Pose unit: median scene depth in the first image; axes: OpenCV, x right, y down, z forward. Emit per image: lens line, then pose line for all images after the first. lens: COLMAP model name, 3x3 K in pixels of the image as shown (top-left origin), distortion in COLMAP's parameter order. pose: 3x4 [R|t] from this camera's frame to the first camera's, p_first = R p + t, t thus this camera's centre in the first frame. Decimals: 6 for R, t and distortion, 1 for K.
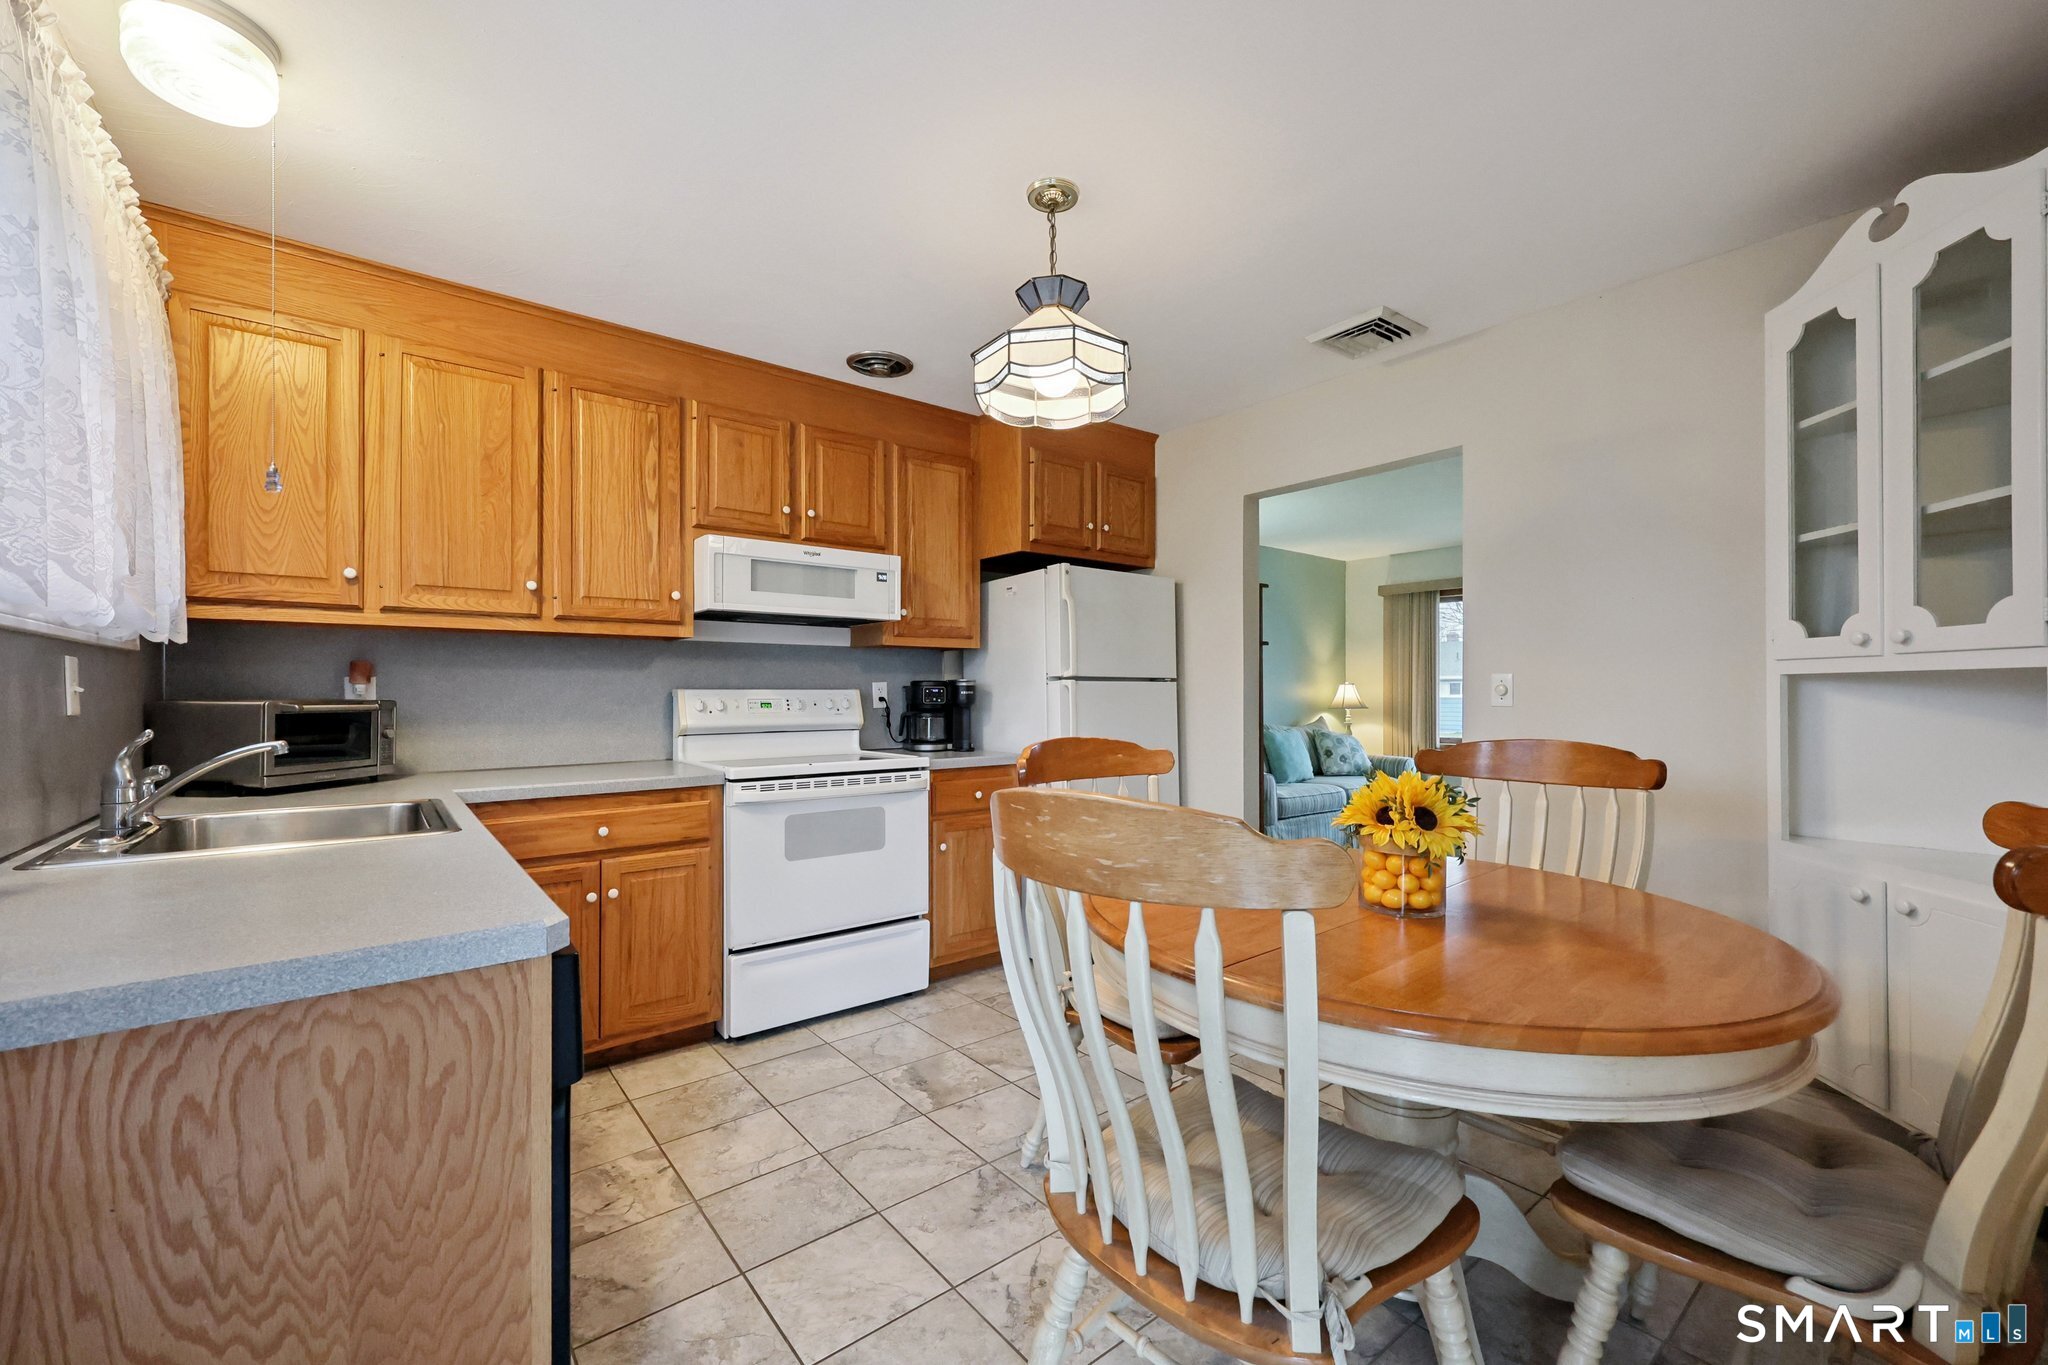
lens RADIAL K [[827.4, 0, 1044.1], [0, 827.4, 695.0], [0, 0, 1]] dist [-0.001547, 0.000475]
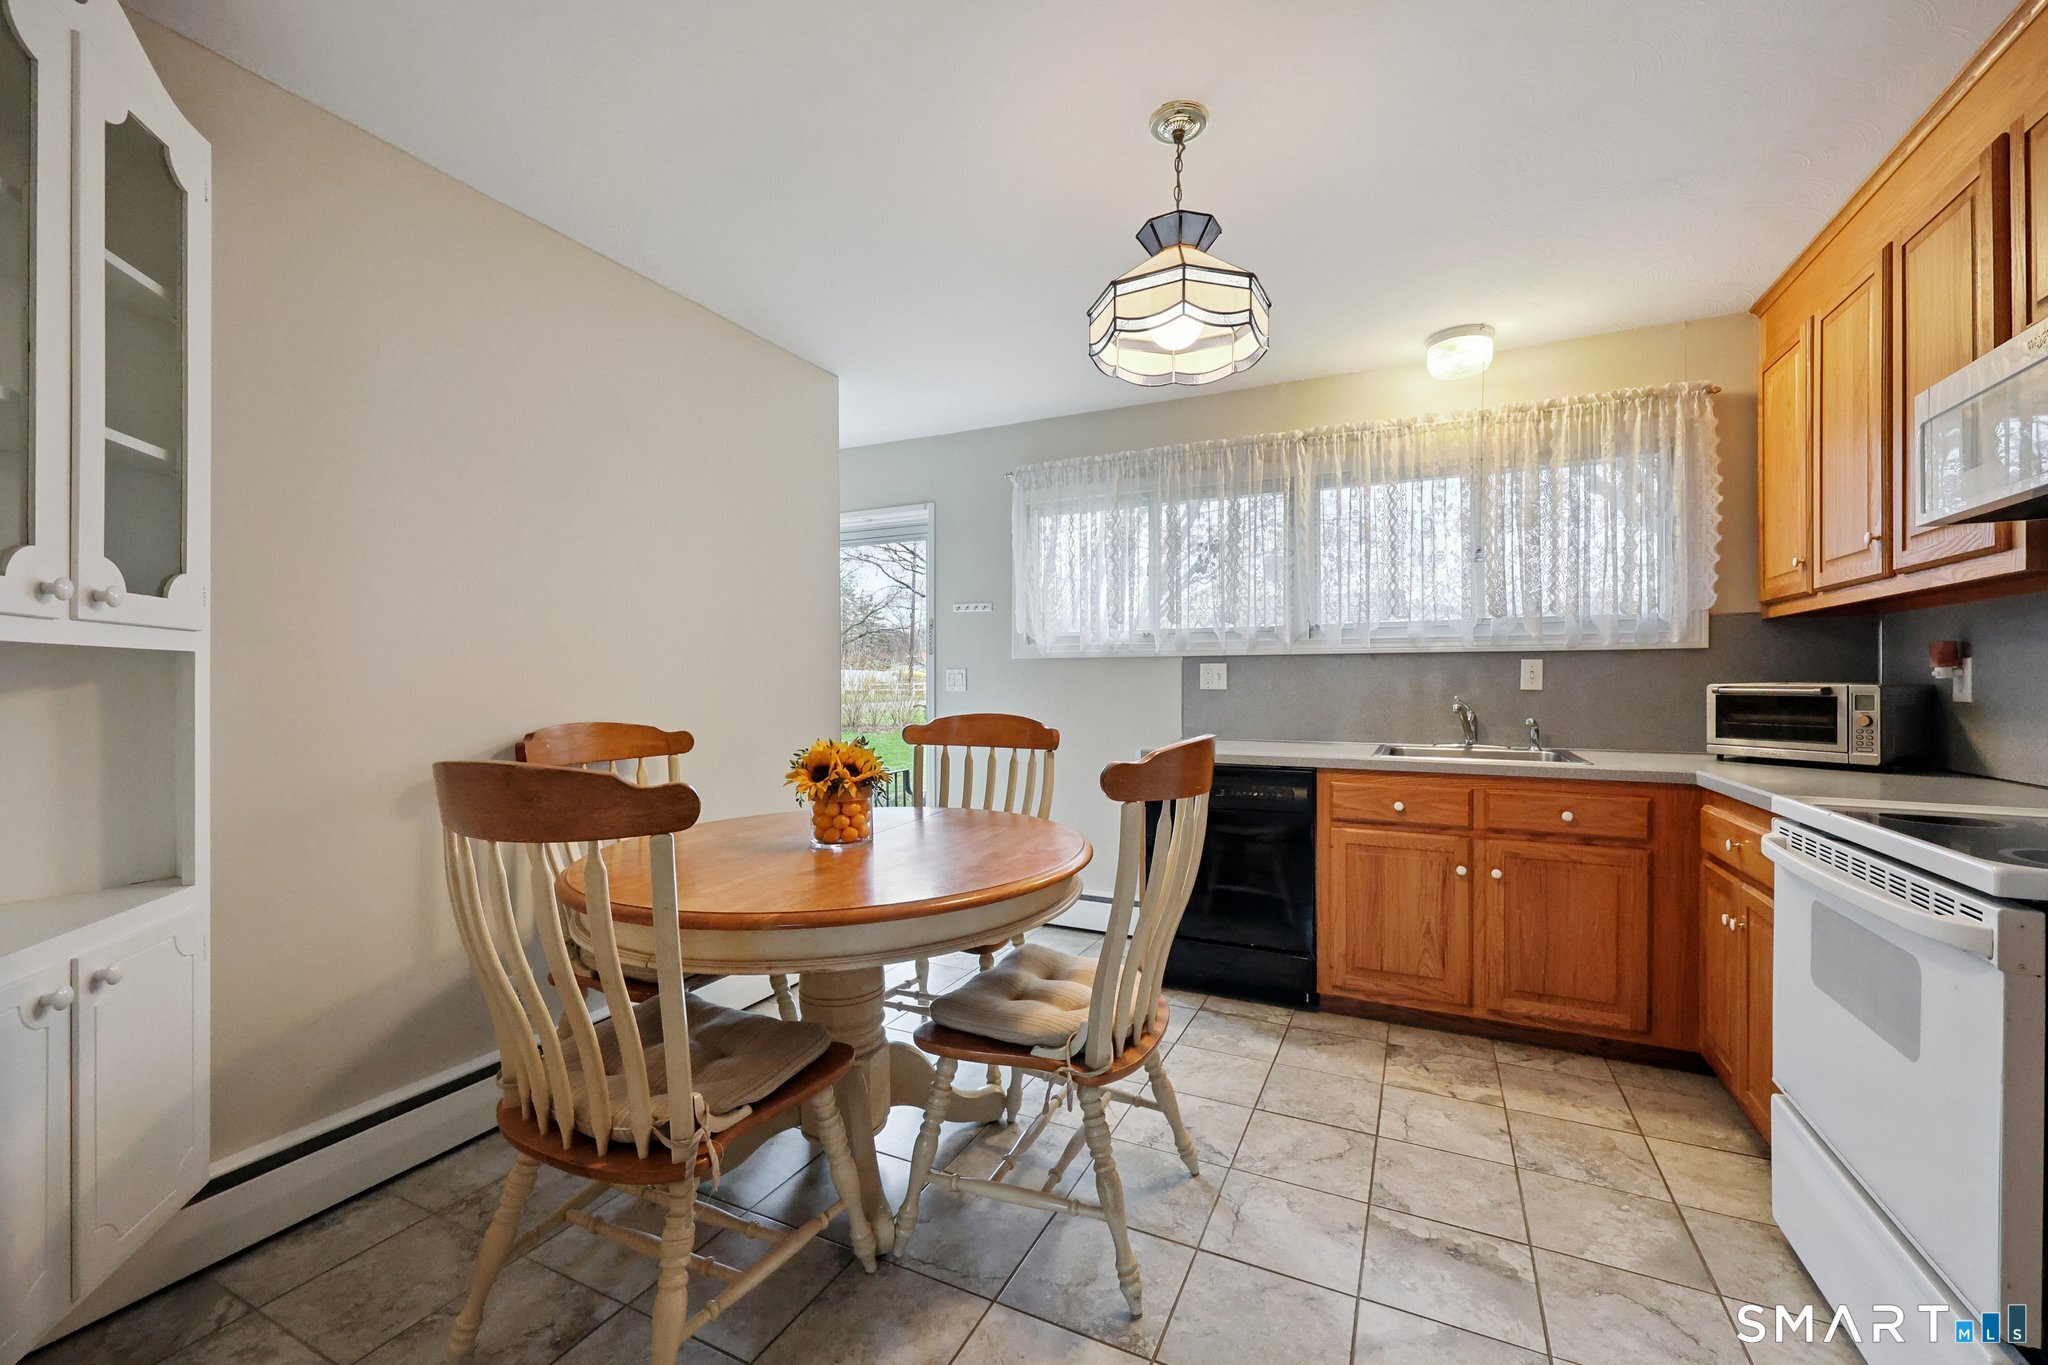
lens RADIAL K [[827.4, 0, 1024.3], [0, 827.4, 685.3], [0, 0, 1]] dist [-0.001547, 0.000475]
pose [[-0.910565, 0.002433, -0.413359, 0.431017], [0.000216, 0.999985, 0.005411, 0.000889], [0.413366, 0.004838, -0.910552, 1.401313]]
